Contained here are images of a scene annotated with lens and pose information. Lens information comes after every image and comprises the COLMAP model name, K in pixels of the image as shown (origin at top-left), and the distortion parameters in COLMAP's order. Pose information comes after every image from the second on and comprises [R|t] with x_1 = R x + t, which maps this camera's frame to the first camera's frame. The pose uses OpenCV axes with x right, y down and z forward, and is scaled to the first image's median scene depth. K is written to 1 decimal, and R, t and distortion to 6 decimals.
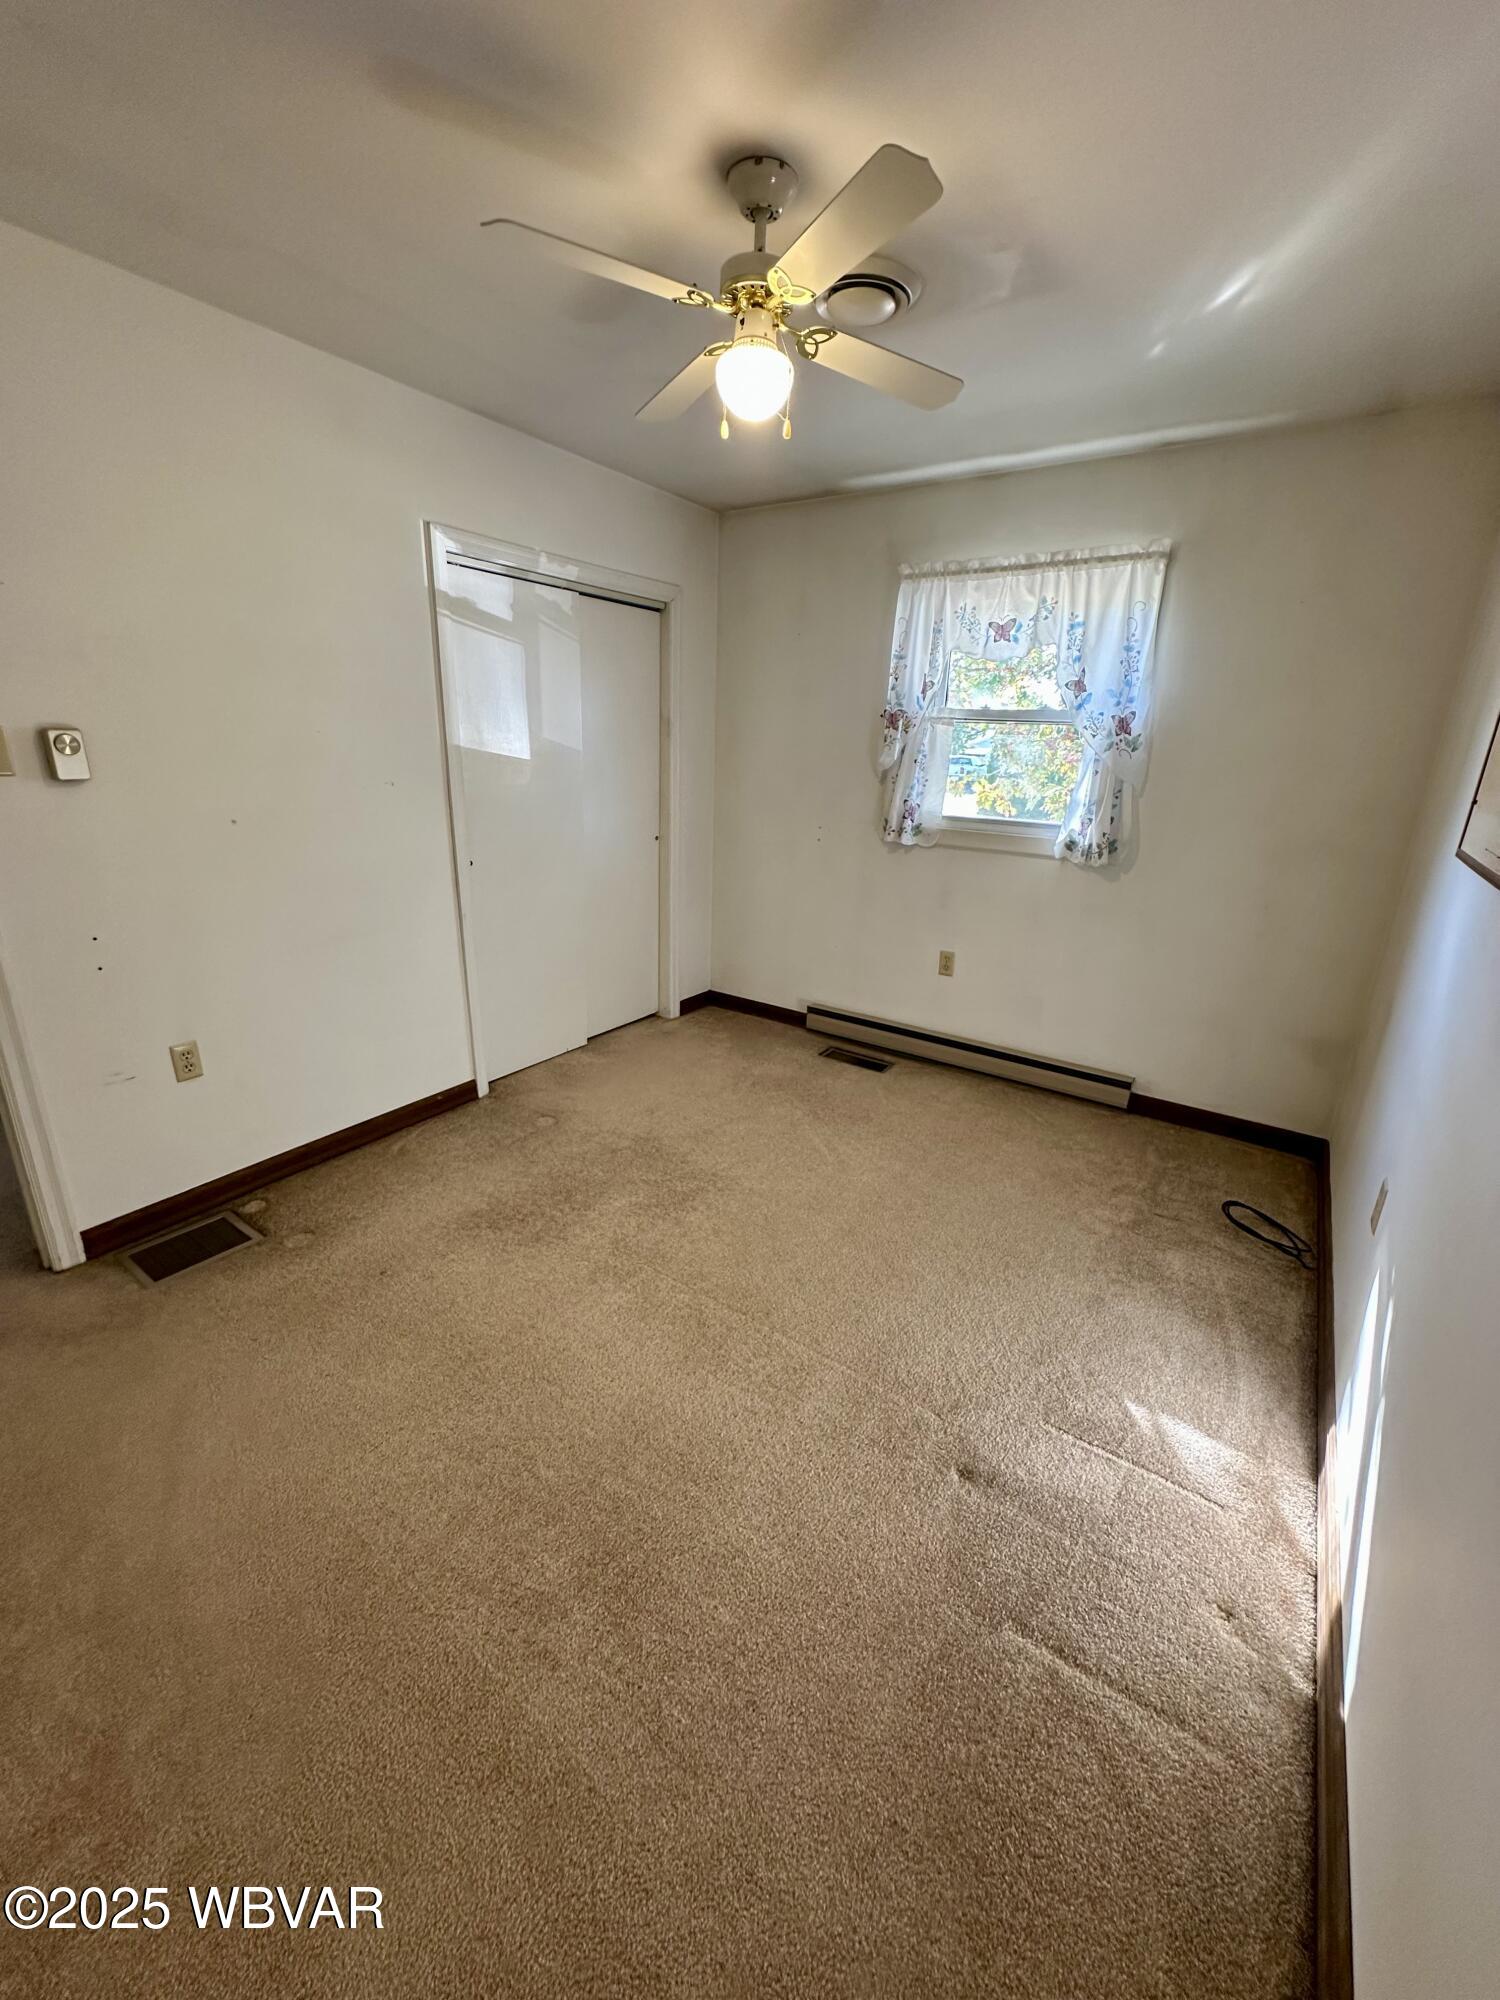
lens RADIAL K [[805.6, 0, 750.0], [0, 805.6, 1000.0], [0, 0, 1]] dist [0.001581, 0.000088]
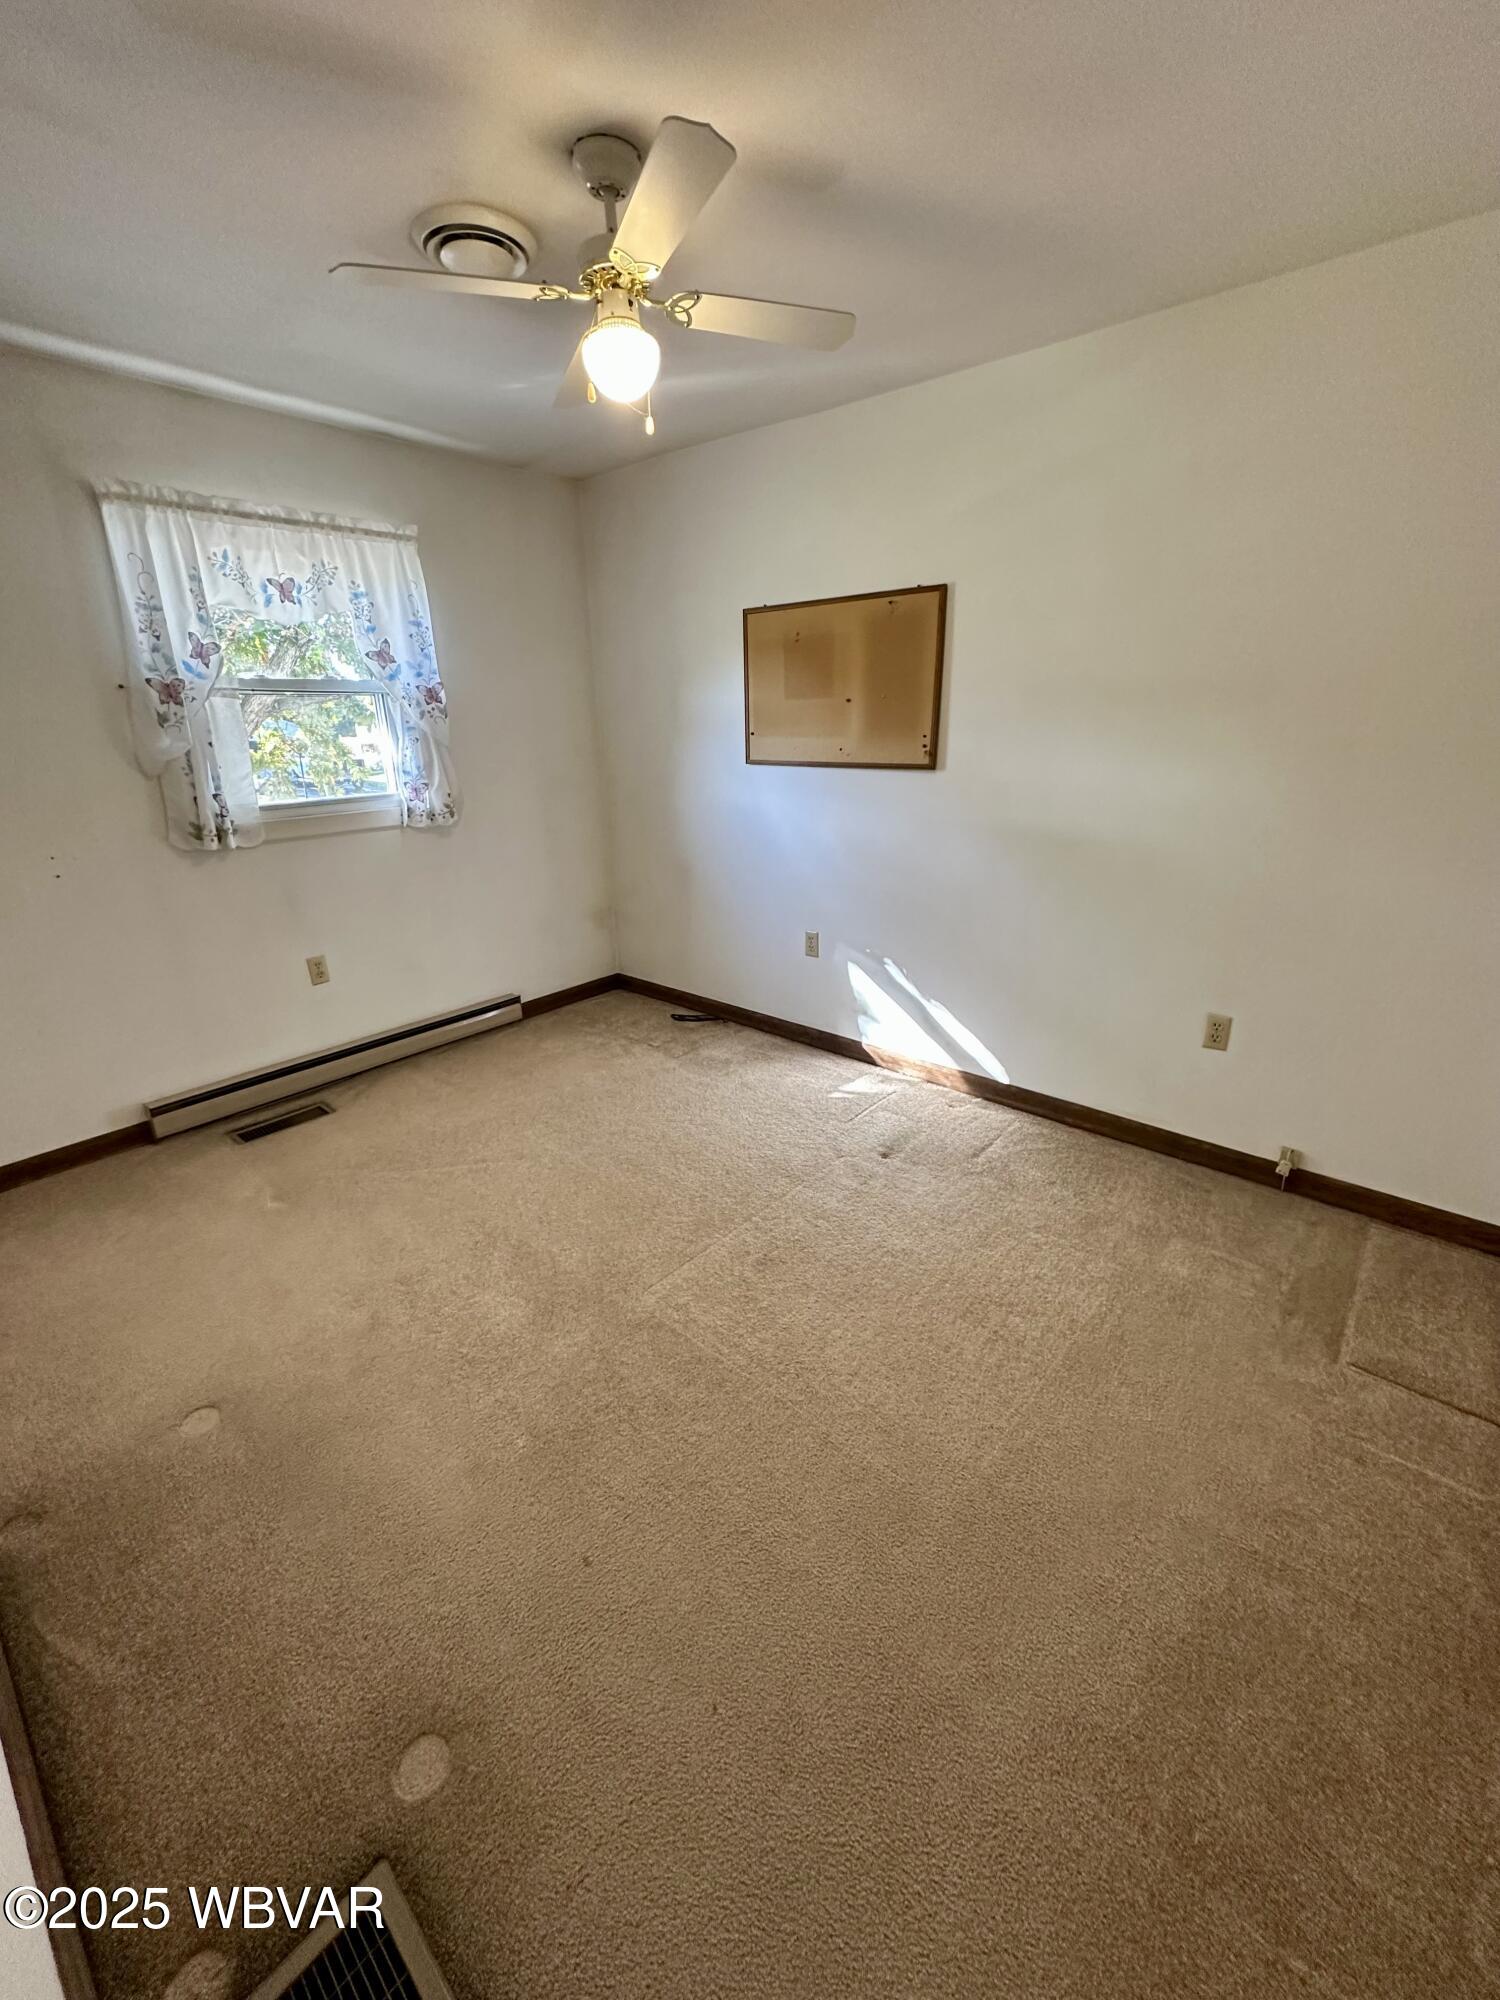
lens RADIAL K [[805.6, 0, 750.0], [0, 805.6, 1000.0], [0, 0, 1]] dist [0.001581, 0.000088]
pose [[0.106355, -0.367770, 0.923815, -0.639357], [0.325632, 0.890732, 0.317111, -0.170567], [-0.939496, 0.267098, 0.214491, 0.449539]]
